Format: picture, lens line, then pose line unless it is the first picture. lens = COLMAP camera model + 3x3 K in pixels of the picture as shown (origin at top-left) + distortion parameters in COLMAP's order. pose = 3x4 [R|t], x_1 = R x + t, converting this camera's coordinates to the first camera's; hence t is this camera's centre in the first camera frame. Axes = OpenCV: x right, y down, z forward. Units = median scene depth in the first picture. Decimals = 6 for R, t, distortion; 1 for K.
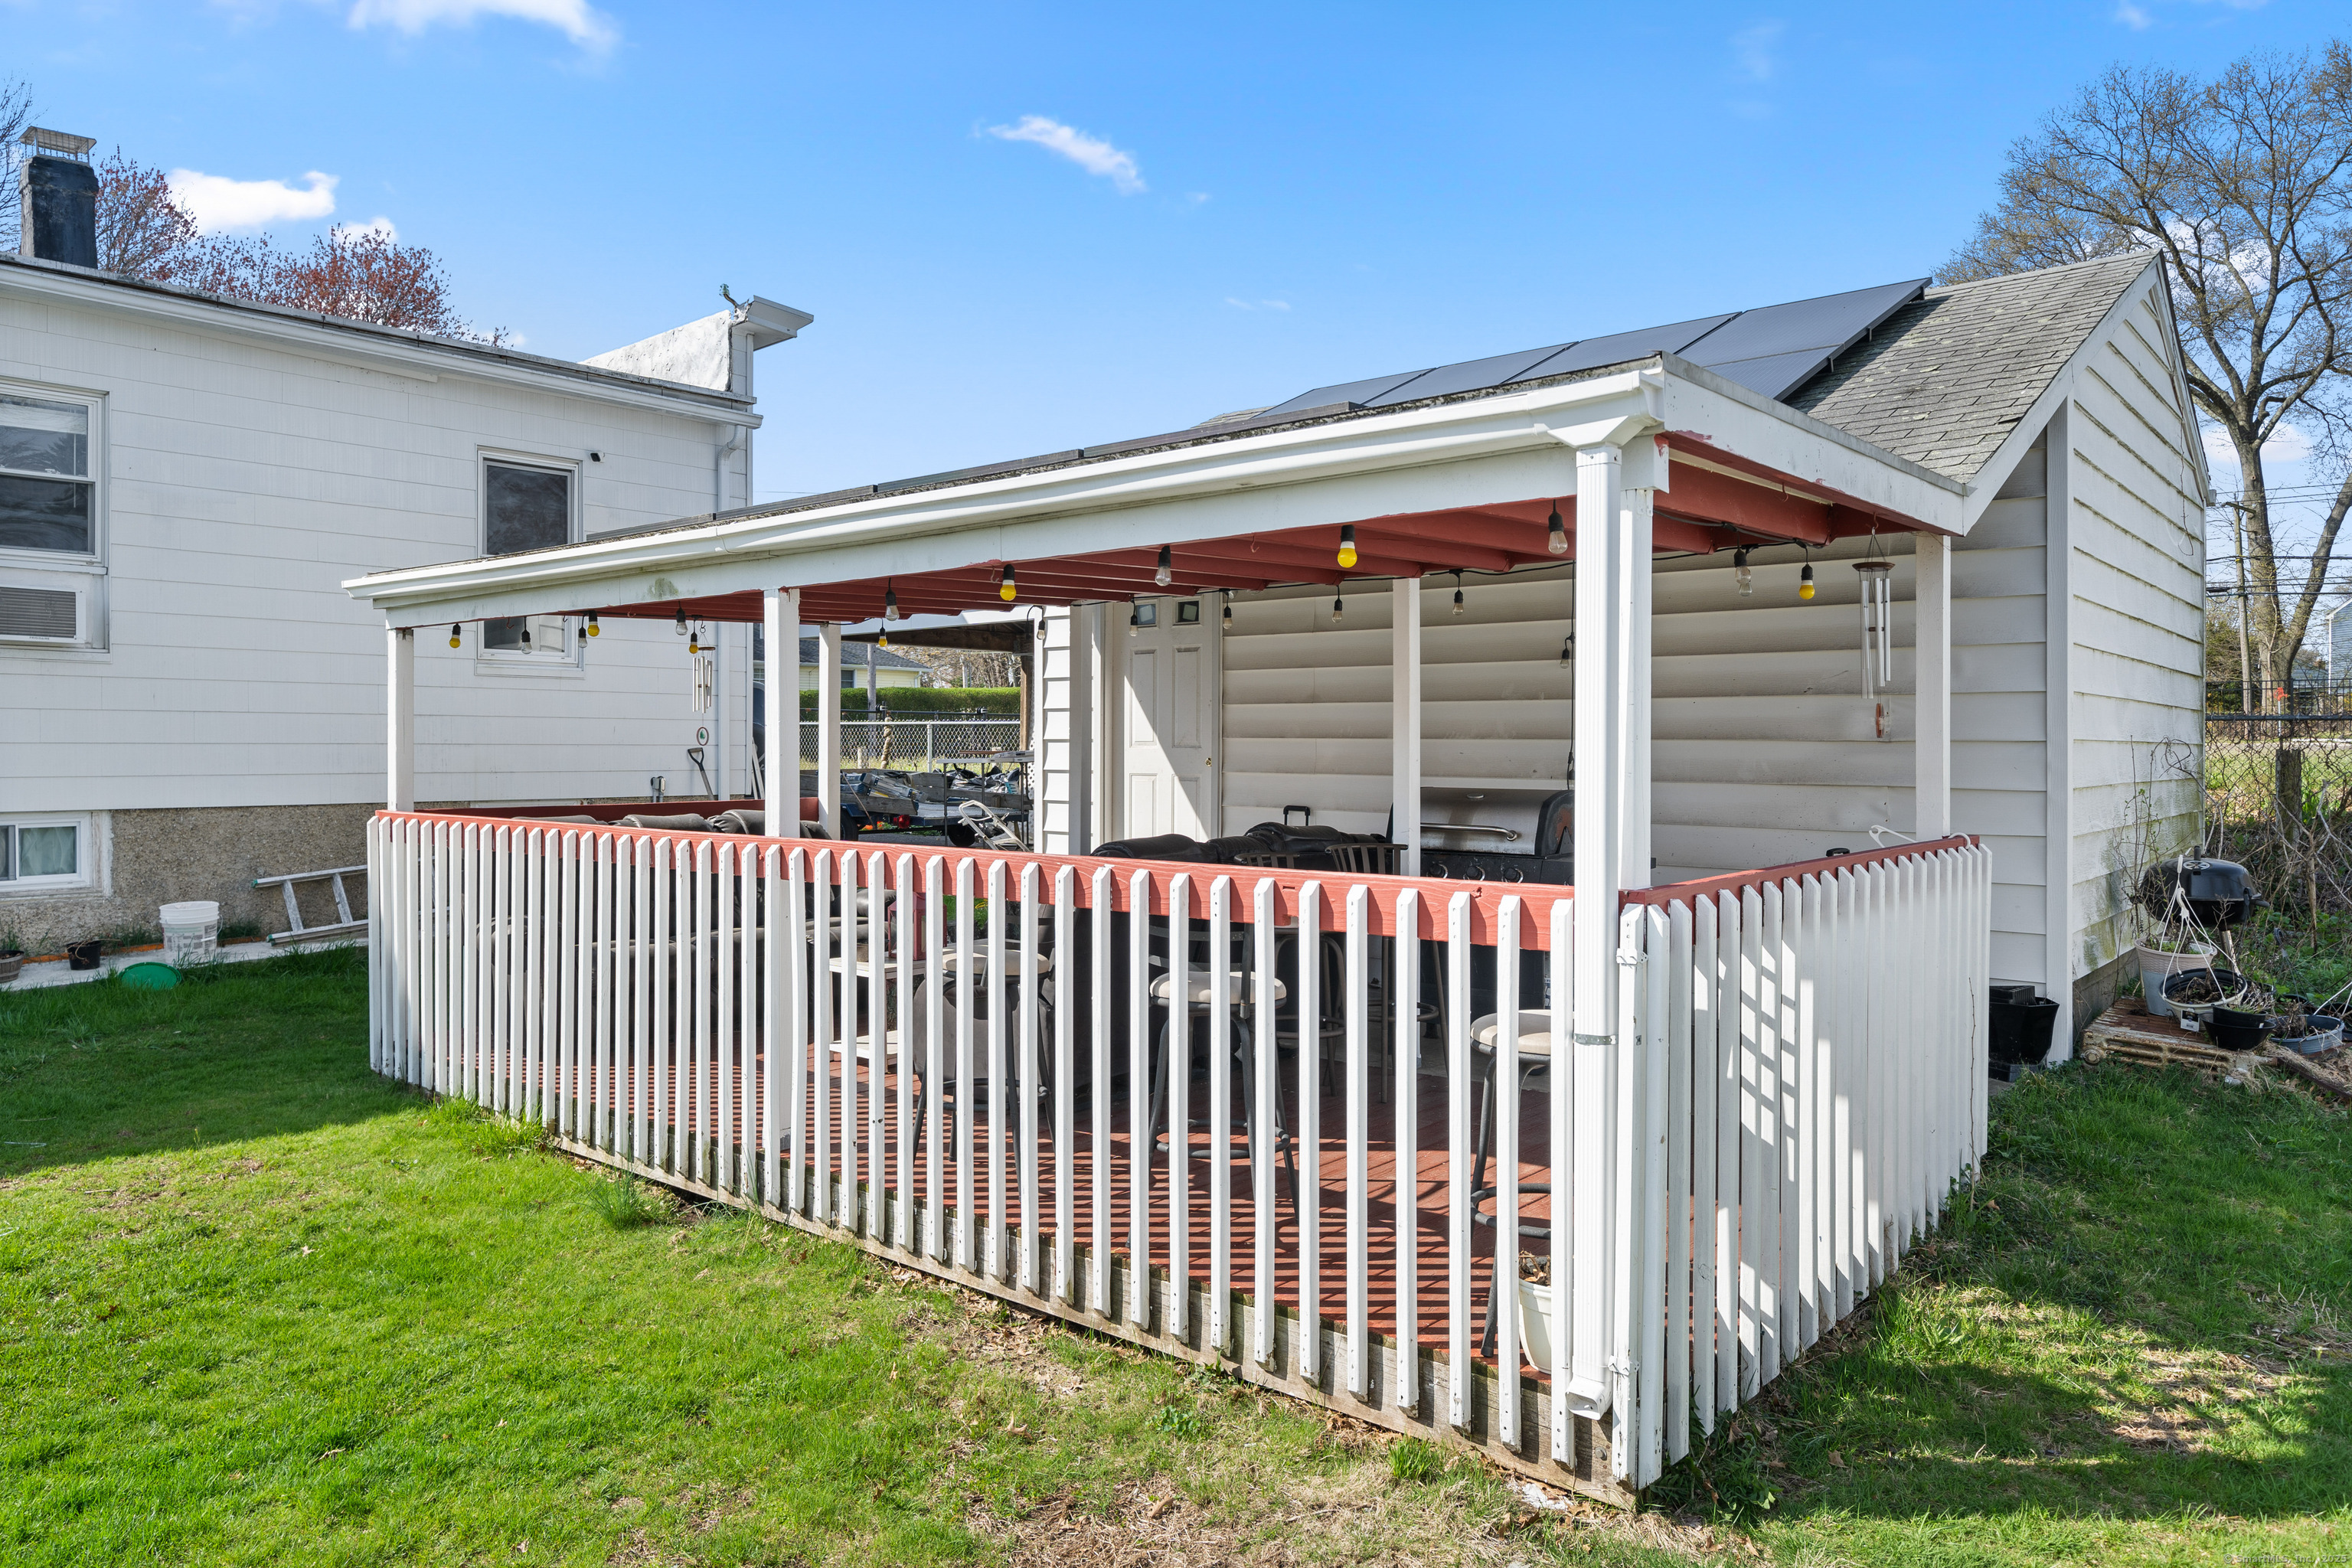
lens RADIAL K [[1538.9, 0, 1180.1], [0, 1538.9, 767.7], [0, 0, 1]] dist [0.000212, 0.000000]
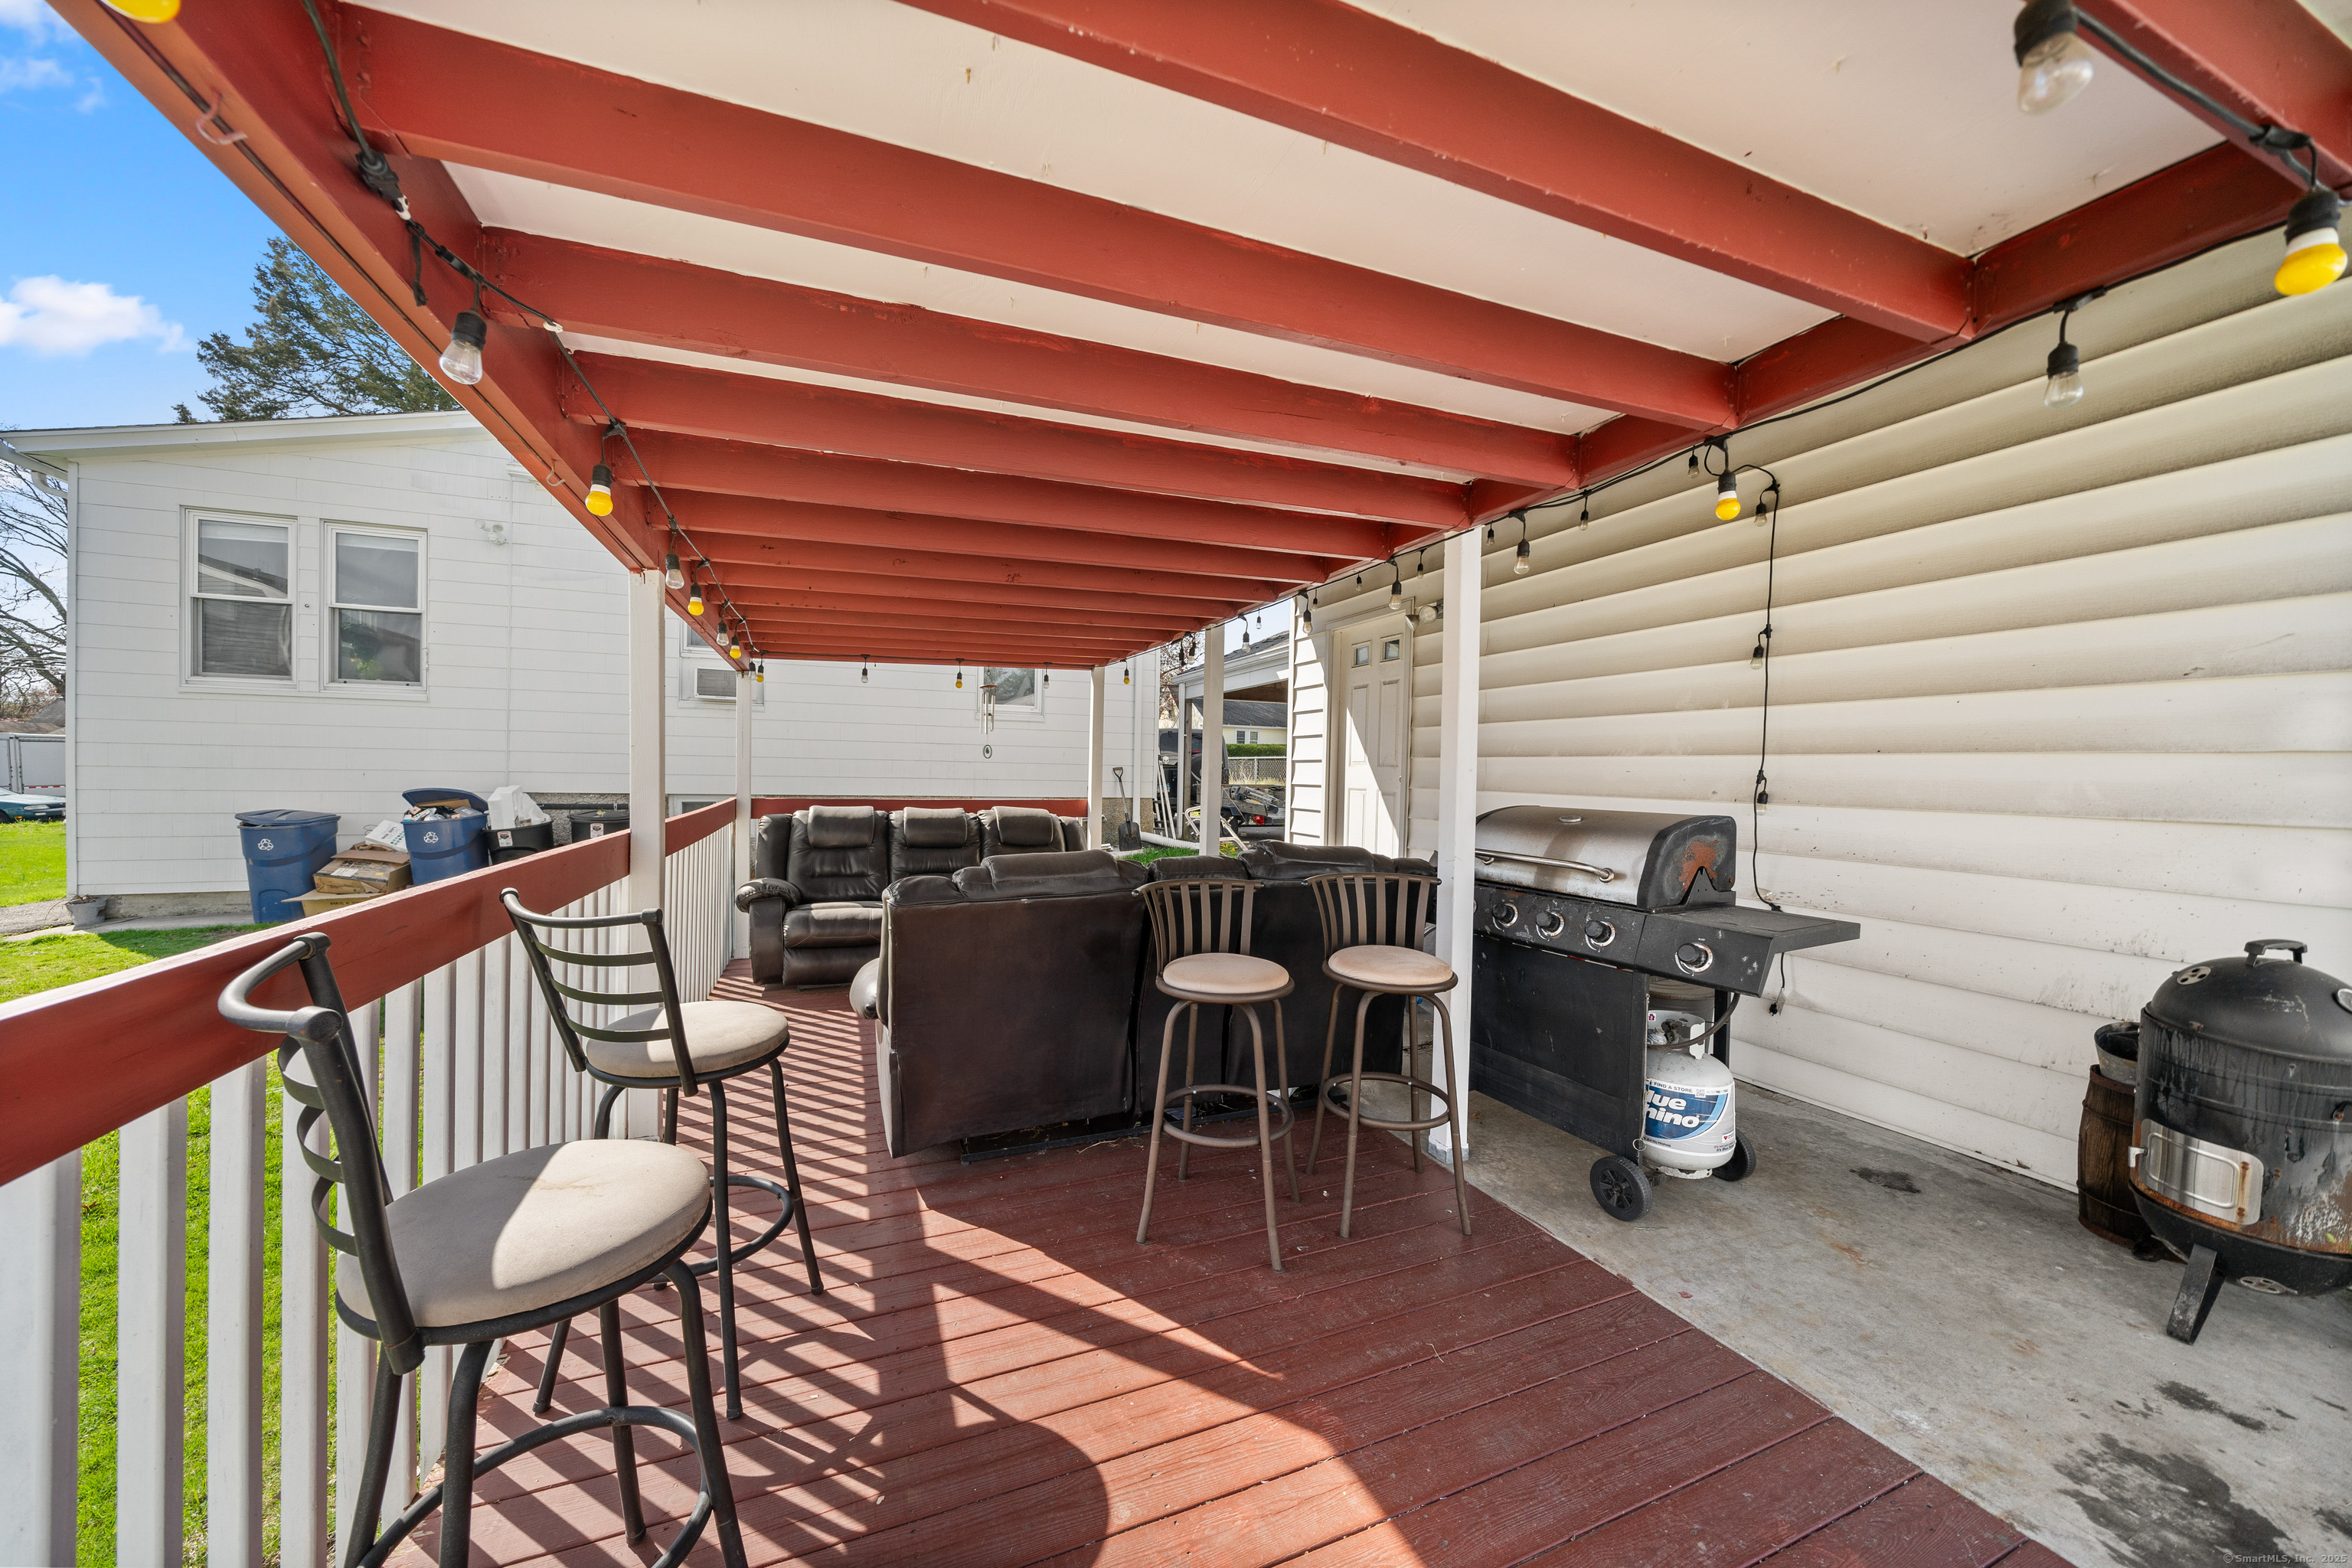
lens RADIAL K [[816.0, 0, 1166.9], [0, 816.0, 792.1], [0, 0, 1]] dist [0.000494, 0.000026]
pose [[0.891165, 0.024984, -0.452992, 0.167804], [-0.022553, 0.999688, 0.010767, 0.004117], [0.453119, 0.000621, 0.891450, 0.461008]]
